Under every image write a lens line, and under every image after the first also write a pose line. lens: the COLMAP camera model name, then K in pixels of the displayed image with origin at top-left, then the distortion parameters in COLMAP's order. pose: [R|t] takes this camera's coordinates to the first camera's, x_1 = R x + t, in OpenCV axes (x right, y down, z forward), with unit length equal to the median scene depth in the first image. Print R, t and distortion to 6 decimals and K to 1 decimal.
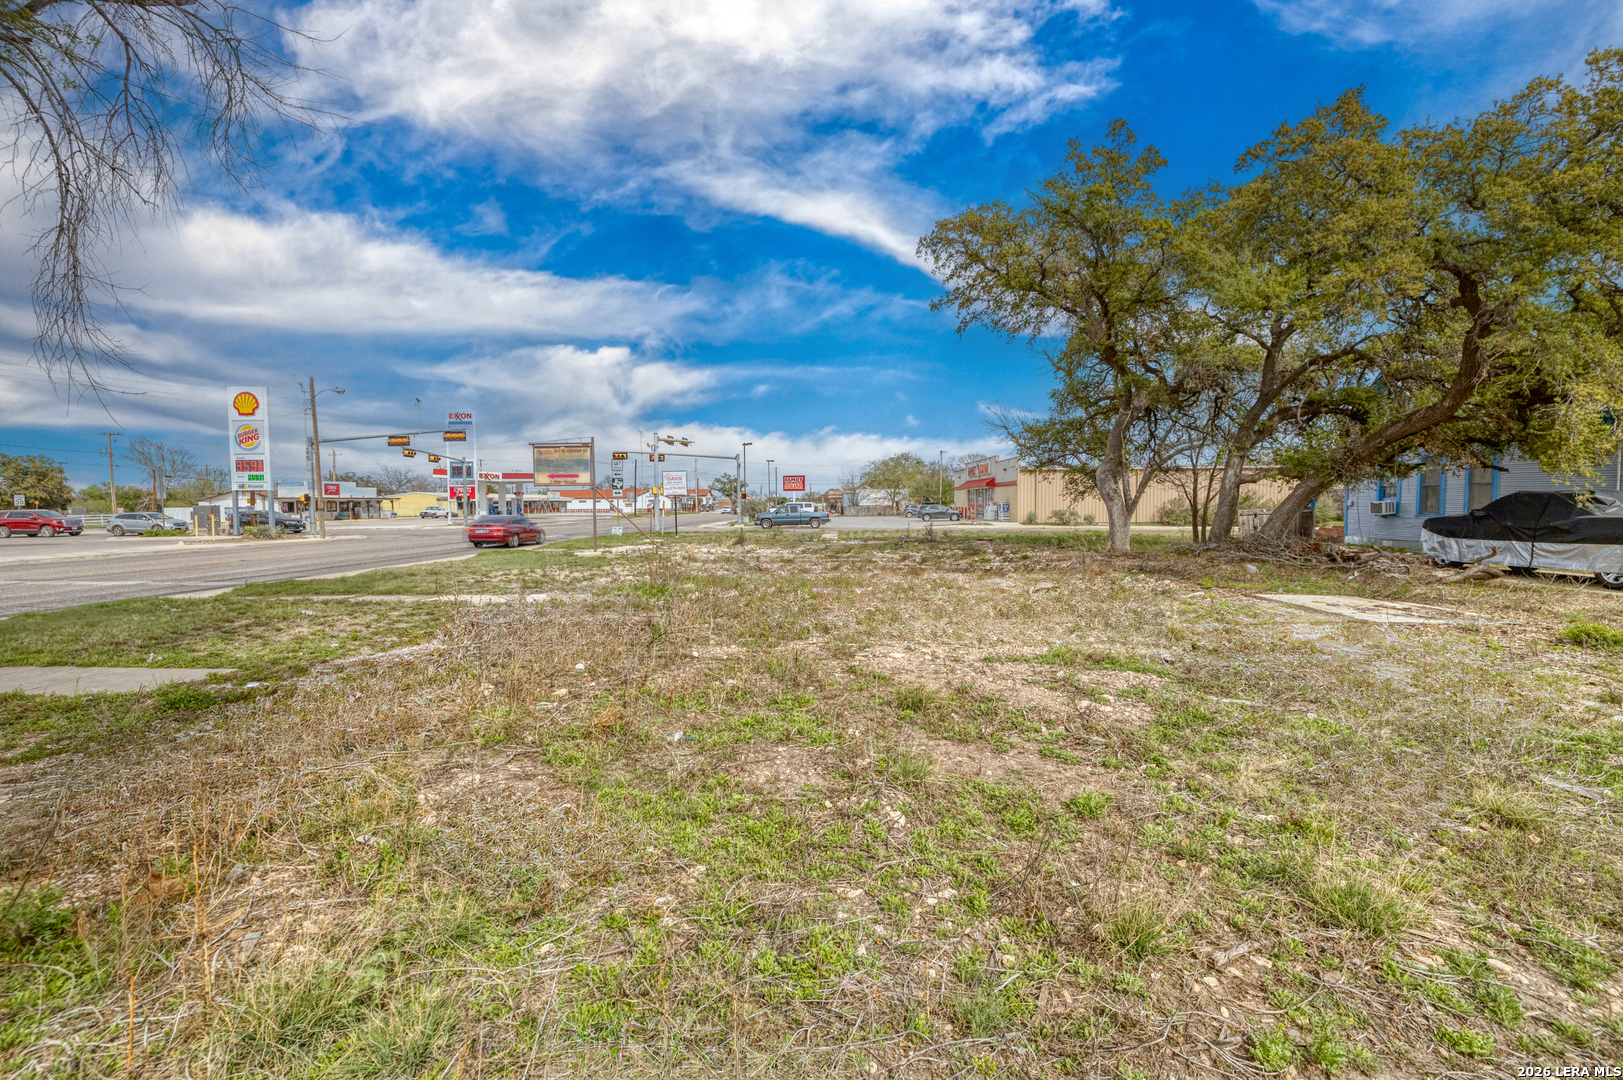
lens RADIAL K [[743.7, 0, 811.5], [0, 743.7, 540.0], [0, 0, 1]] dist [0.001417, 0.000197]
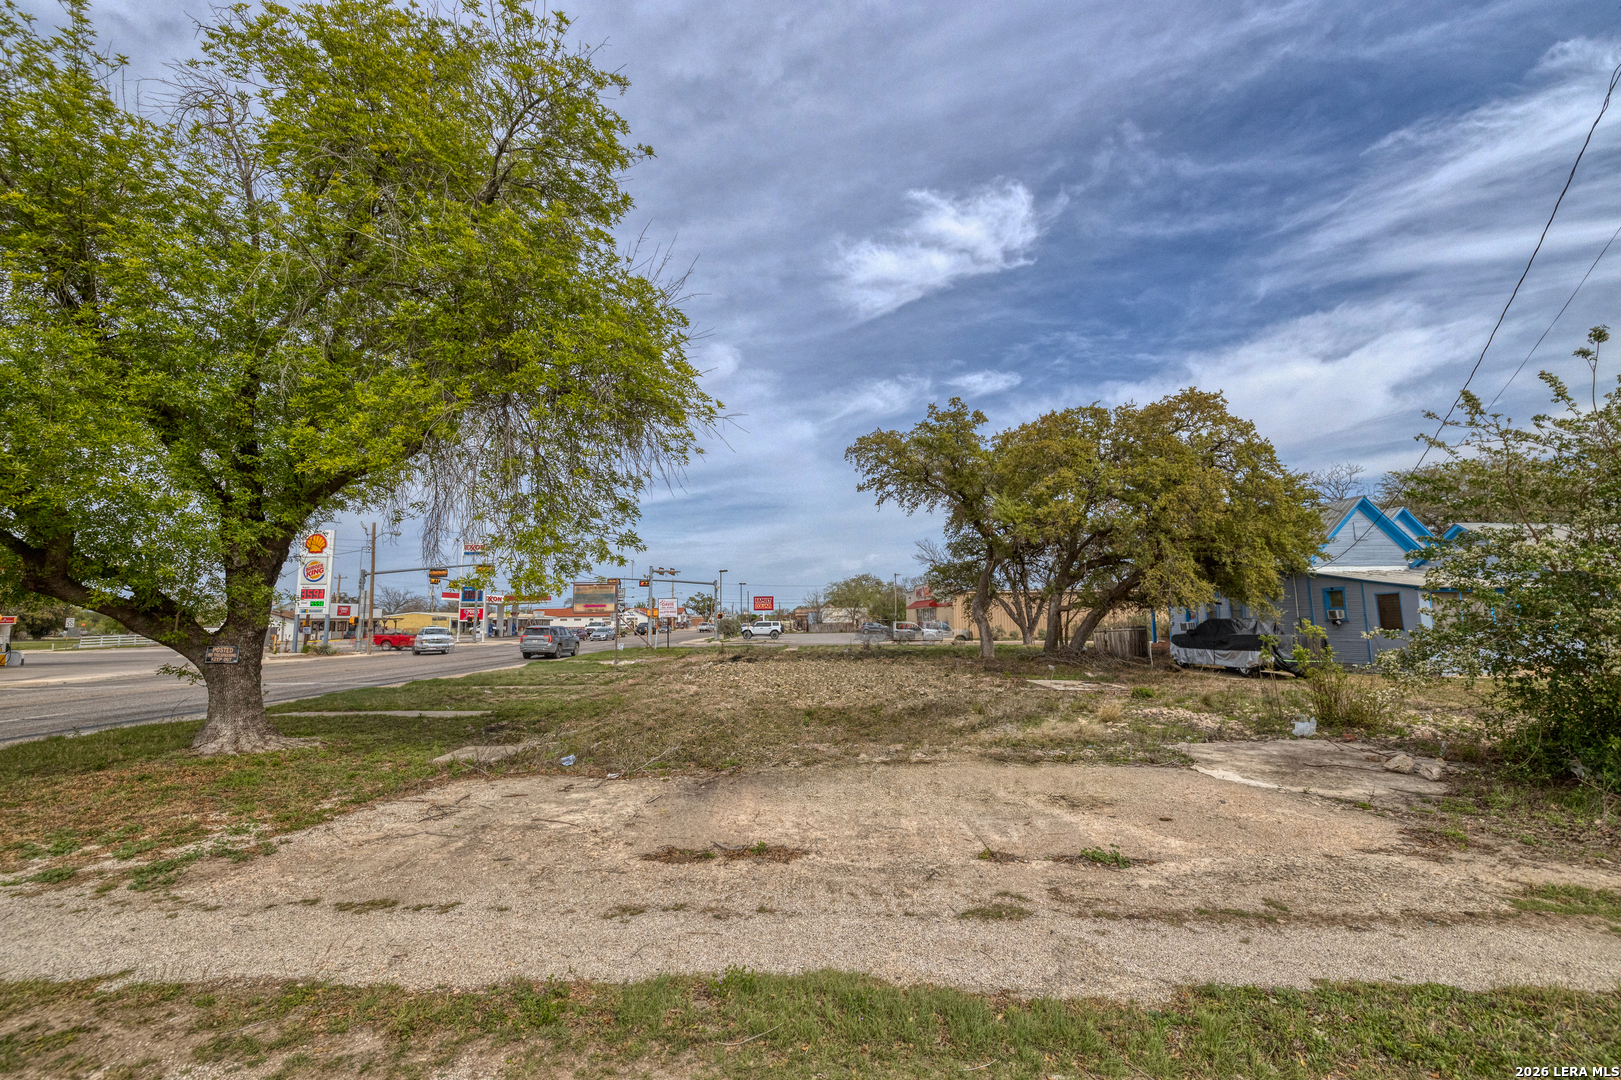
lens RADIAL K [[742.8, 0, 810.5], [0, 742.8, 540.0], [0, 0, 1]] dist [0.001417, 0.000197]
pose [[0.999266, 0.000339, 0.038308, 0.004808], [0.005585, 0.987989, -0.154422, 0.002912], [-0.037901, 0.154523, 0.987262, -0.147730]]
